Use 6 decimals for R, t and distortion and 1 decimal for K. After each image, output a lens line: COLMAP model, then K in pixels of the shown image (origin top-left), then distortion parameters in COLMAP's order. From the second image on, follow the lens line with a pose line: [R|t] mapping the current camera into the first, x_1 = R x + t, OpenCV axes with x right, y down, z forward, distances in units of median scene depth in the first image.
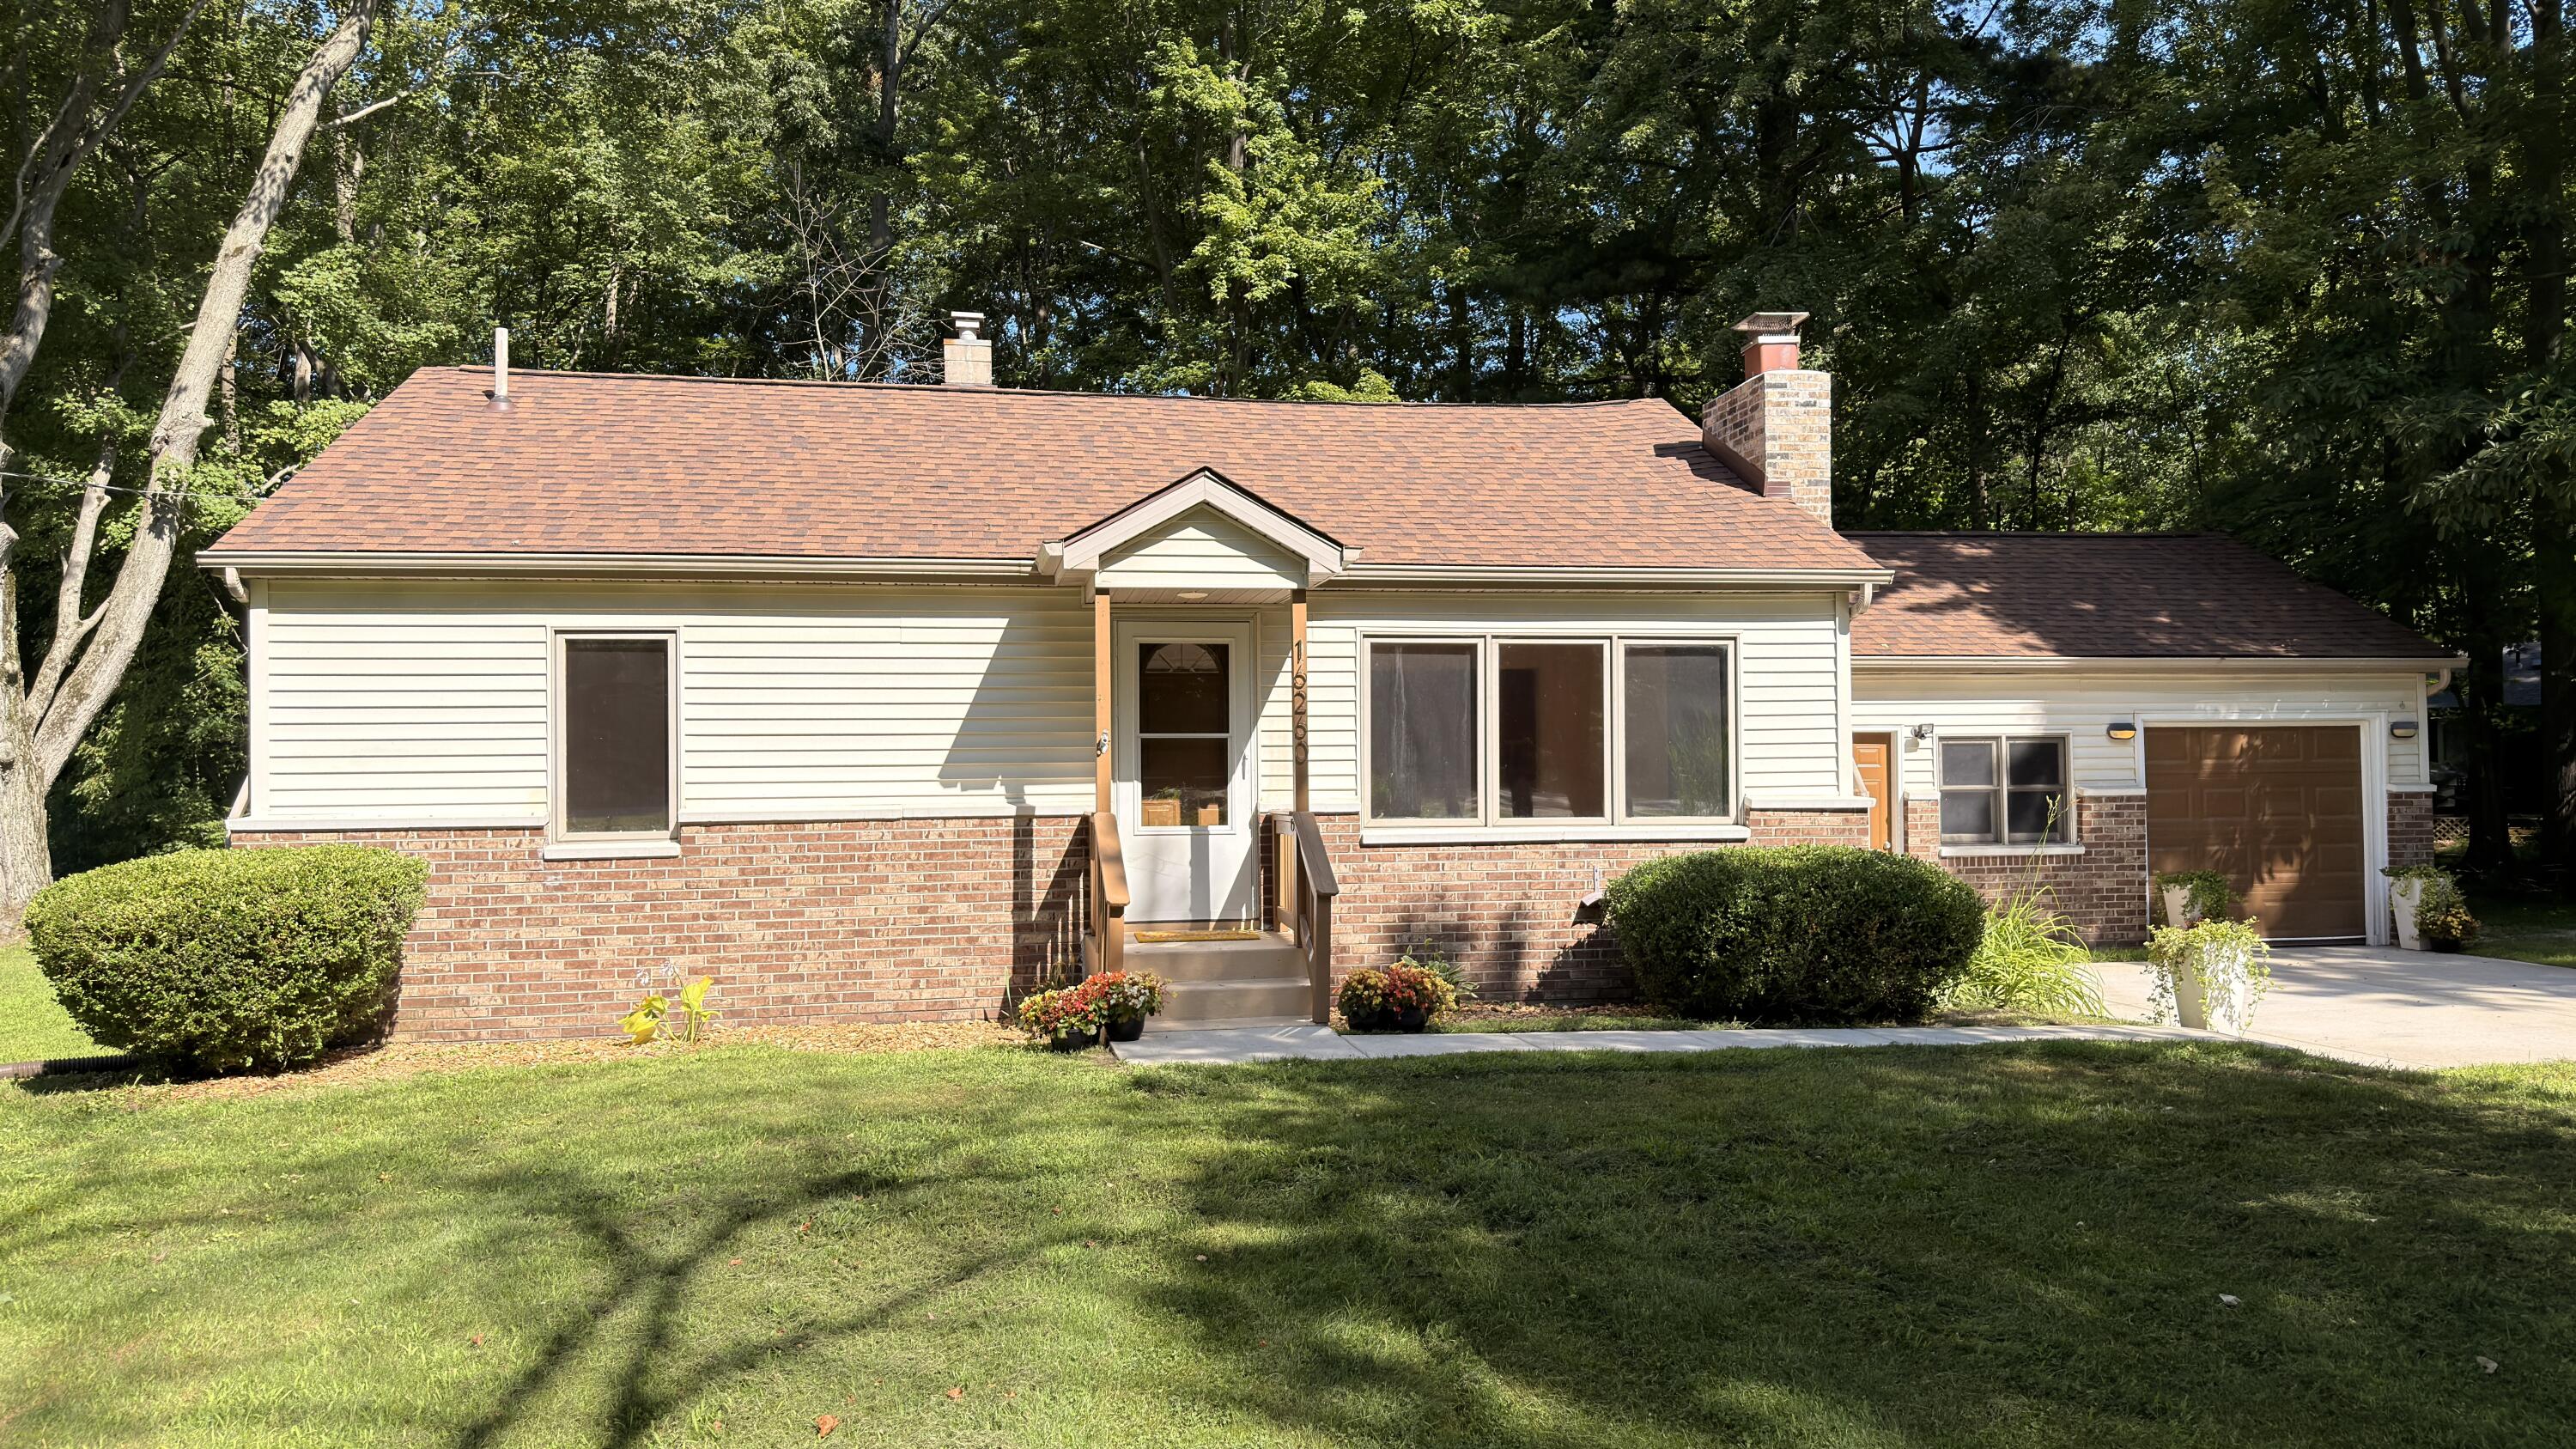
lens RADIAL K [[1844.6, 0, 1303.2], [0, 1844.6, 737.1], [0, 0, 1]] dist [0.150526, -0.281481]
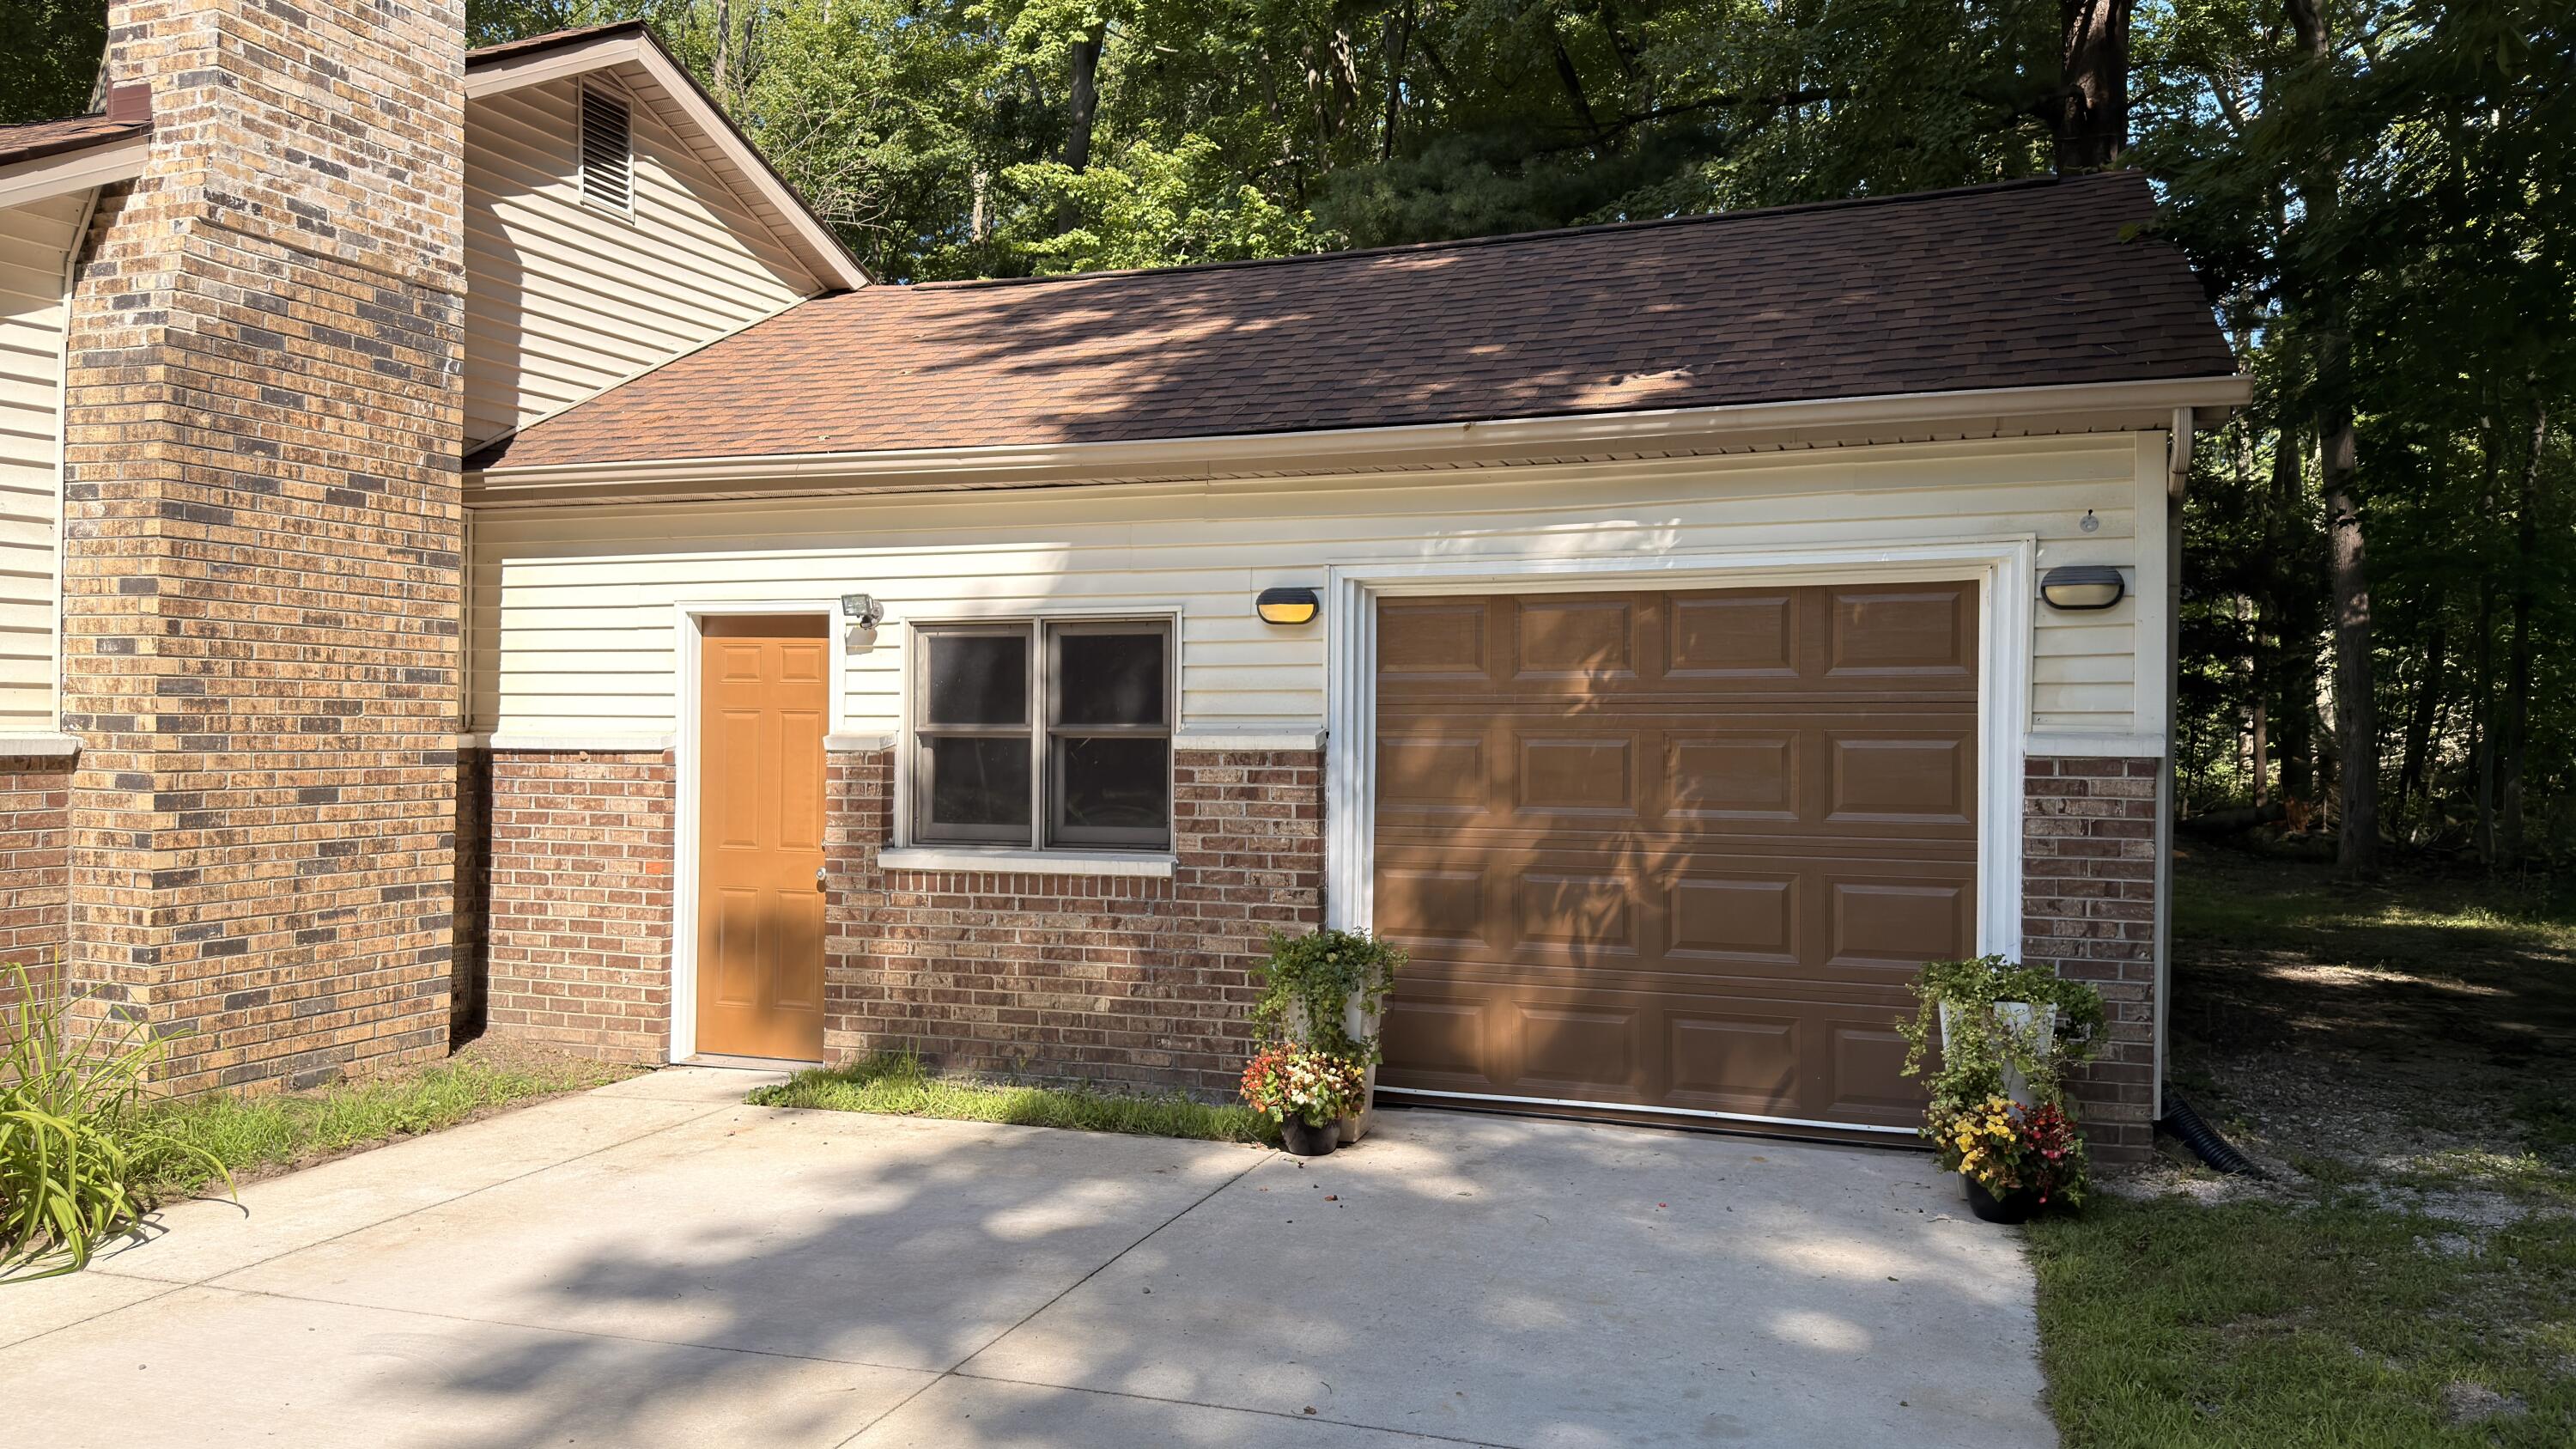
lens RADIAL K [[1836.6, 0, 1299.2], [0, 1836.6, 720.7], [0, 0, 1]] dist [0.104462, -0.106457]
pose [[0.863859, 0.010027, -0.503634, 0.766786], [-0.000302, 0.999812, 0.019387, 0.018157], [0.503733, -0.016595, 0.863700, 0.728003]]
